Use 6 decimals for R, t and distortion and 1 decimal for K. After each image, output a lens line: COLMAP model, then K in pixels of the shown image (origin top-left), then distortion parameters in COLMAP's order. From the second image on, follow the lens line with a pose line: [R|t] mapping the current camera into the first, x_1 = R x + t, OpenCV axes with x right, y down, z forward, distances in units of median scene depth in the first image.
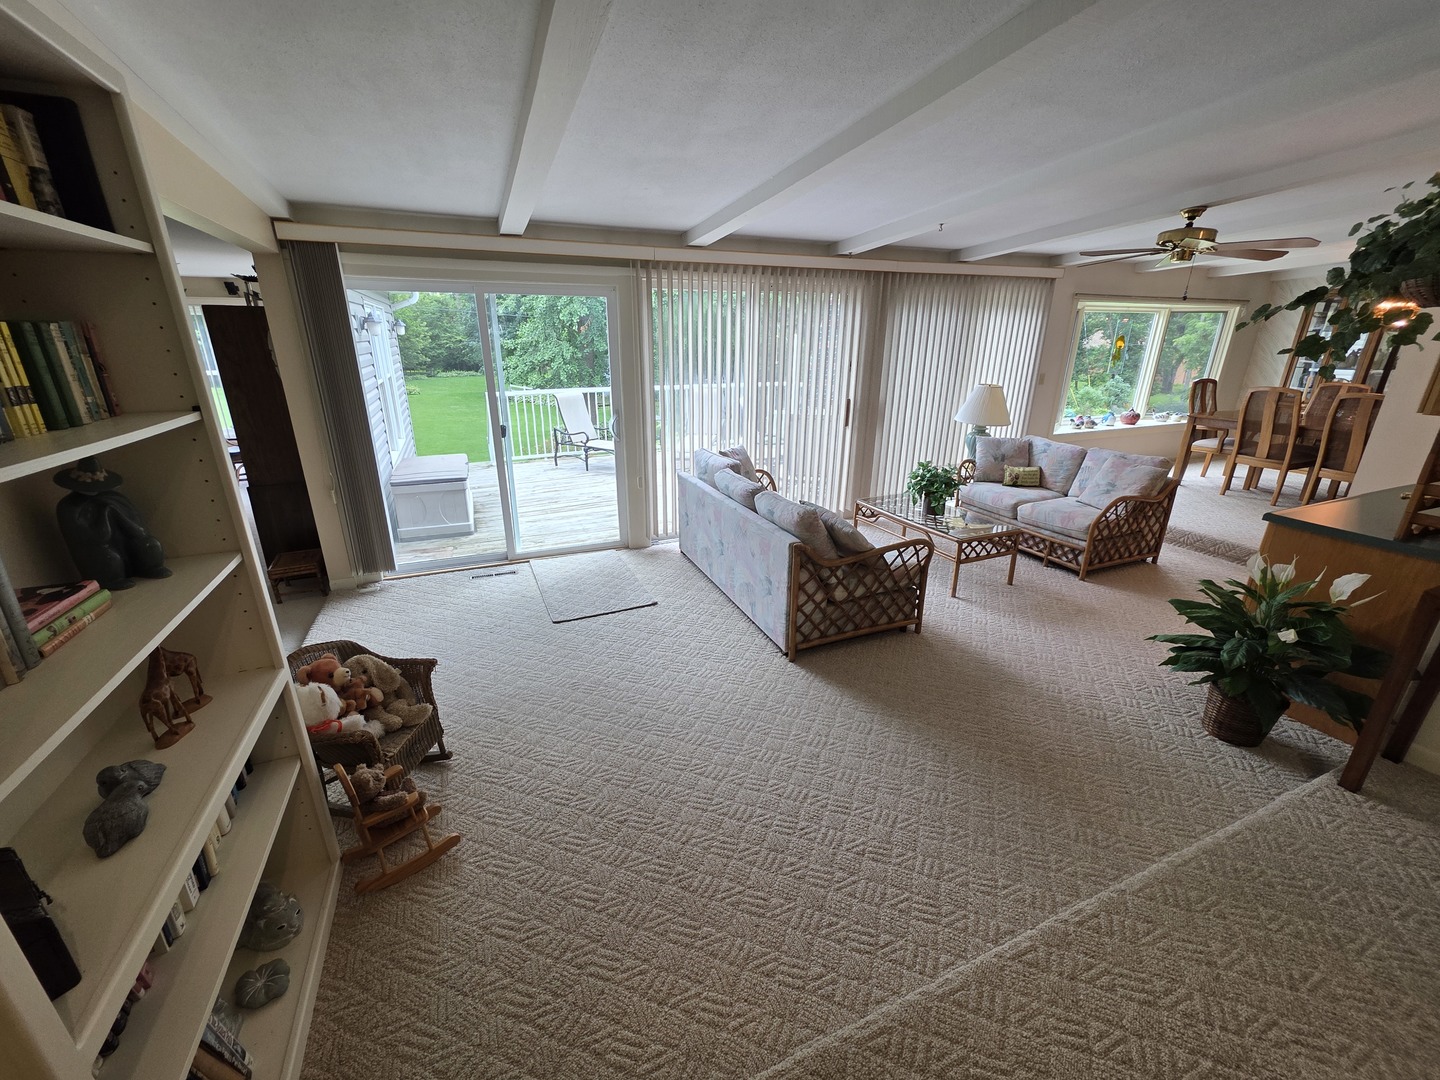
lens RADIAL K [[575.9, 0, 719.4], [0, 575.9, 541.2], [0, 0, 1]] dist [-0.001845, 0.000117]
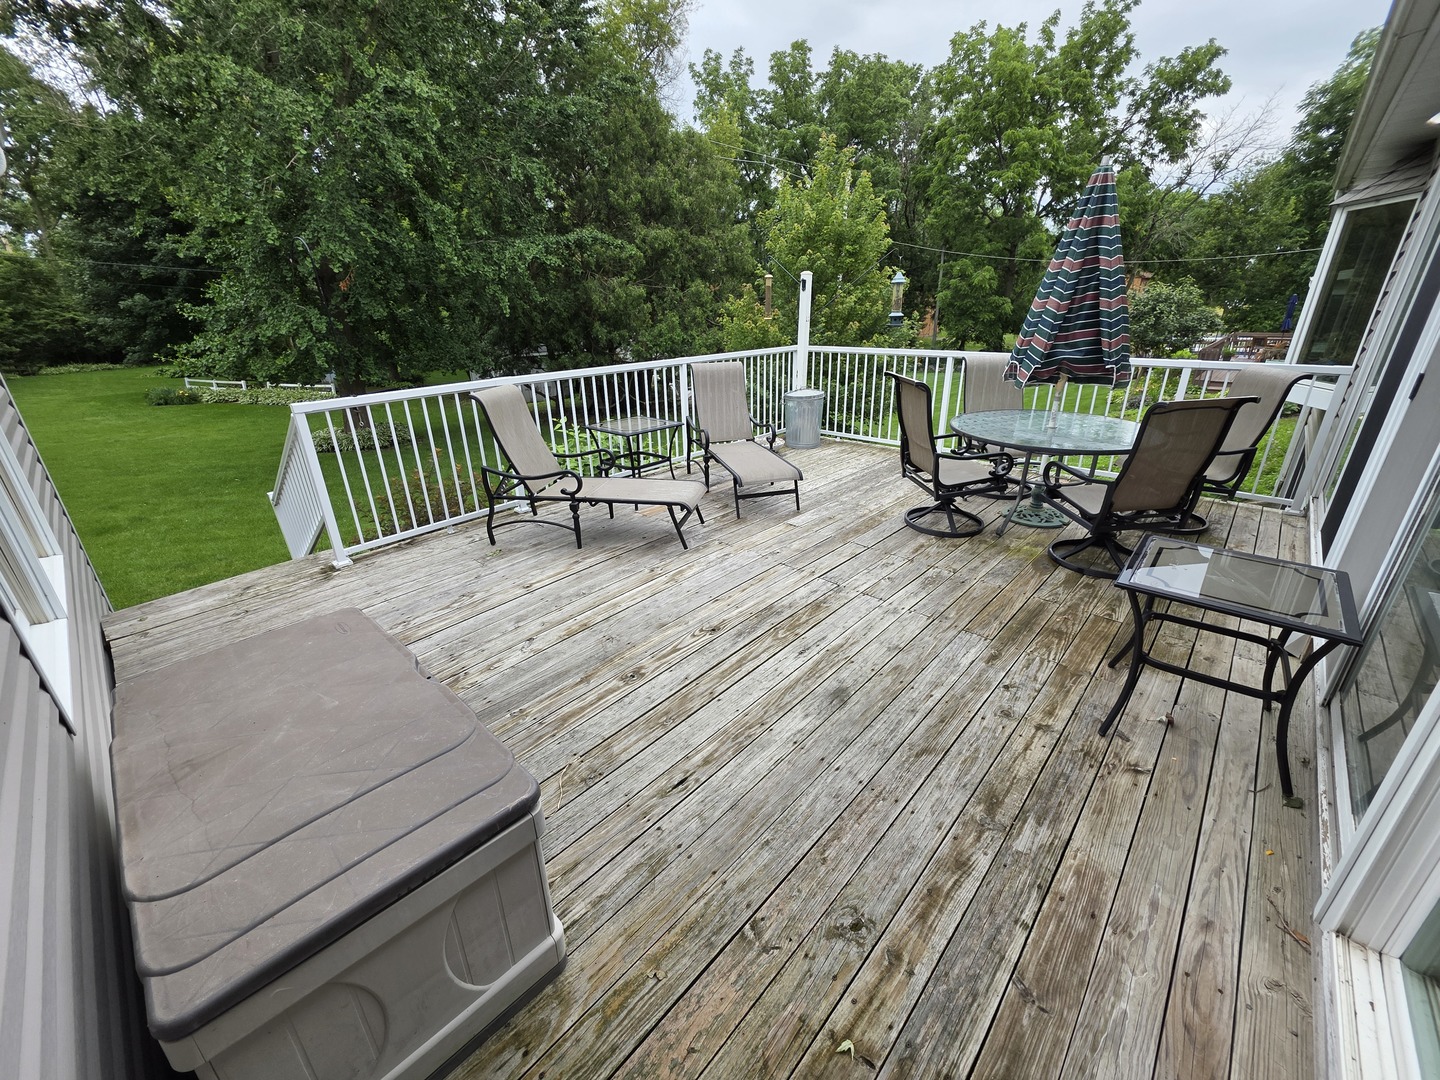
lens RADIAL K [[575.9, 0, 722.8], [0, 575.9, 538.7], [0, 0, 1]] dist [-0.001845, 0.000117]
pose [[0.912680, -0.169039, 0.372078, -0.277038], [0.154037, 0.985588, 0.069922, -0.134857], [-0.378535, -0.006502, 0.925564, 0.483067]]
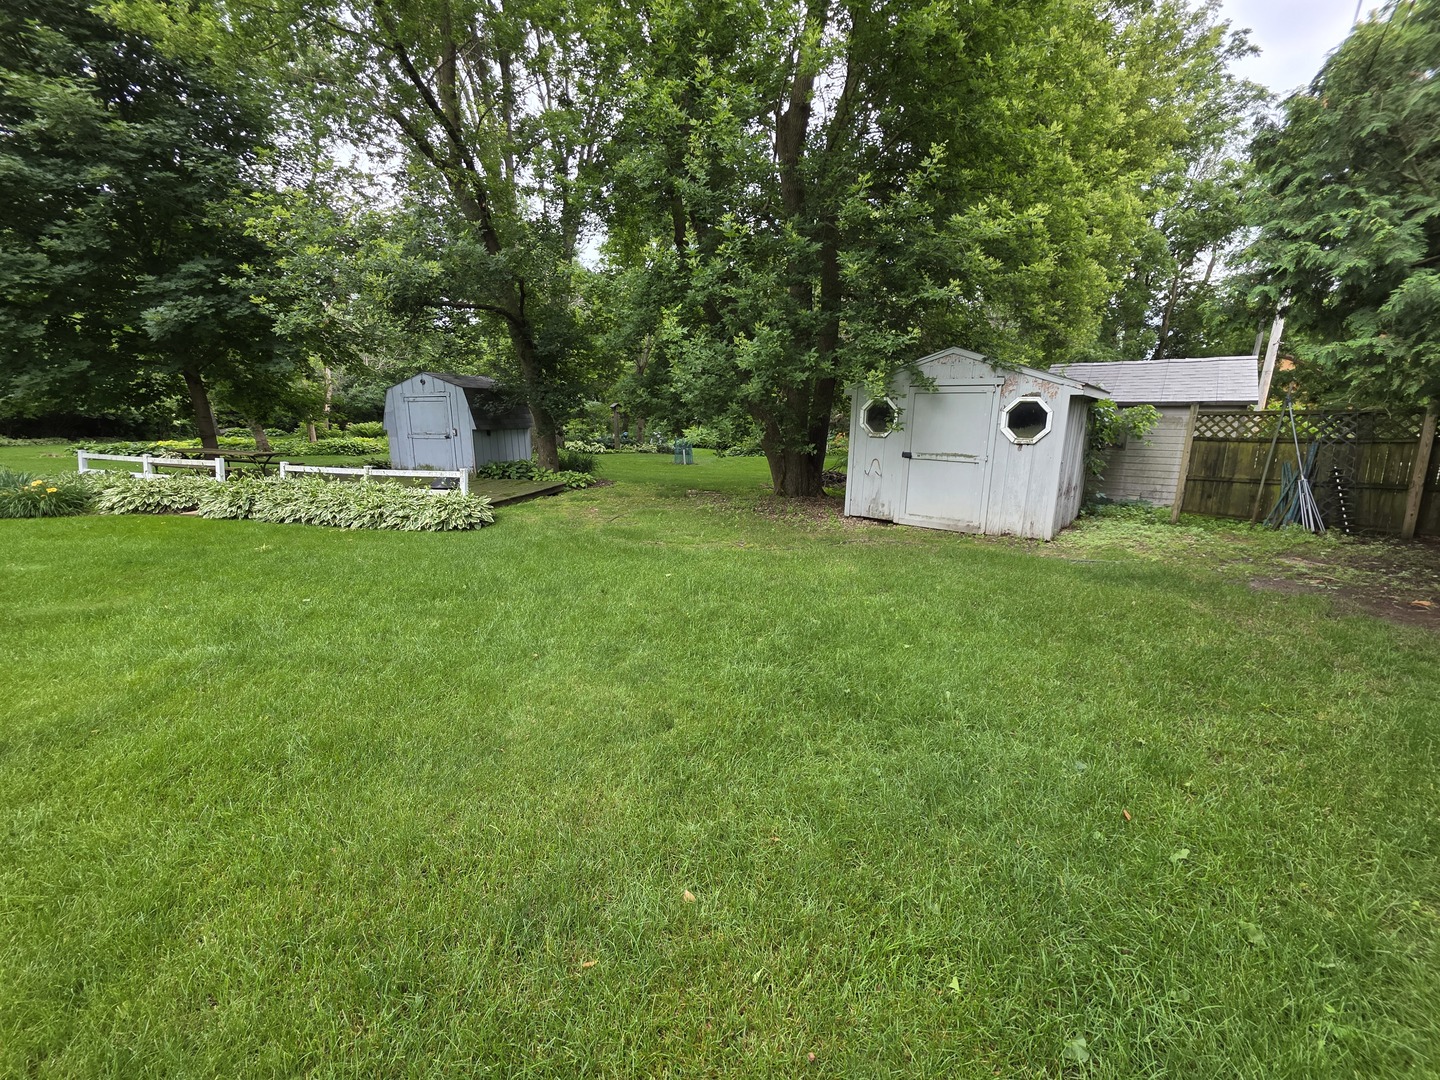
lens RADIAL K [[575.9, 0, 719.0], [0, 575.9, 541.5], [0, 0, 1]] dist [-0.001845, 0.000117]
pose [[0.888638, -0.090908, 0.449508, -0.577781], [0.141958, 0.986543, -0.081121, -0.398731], [-0.436085, 0.135899, 0.889585, 1.510452]]
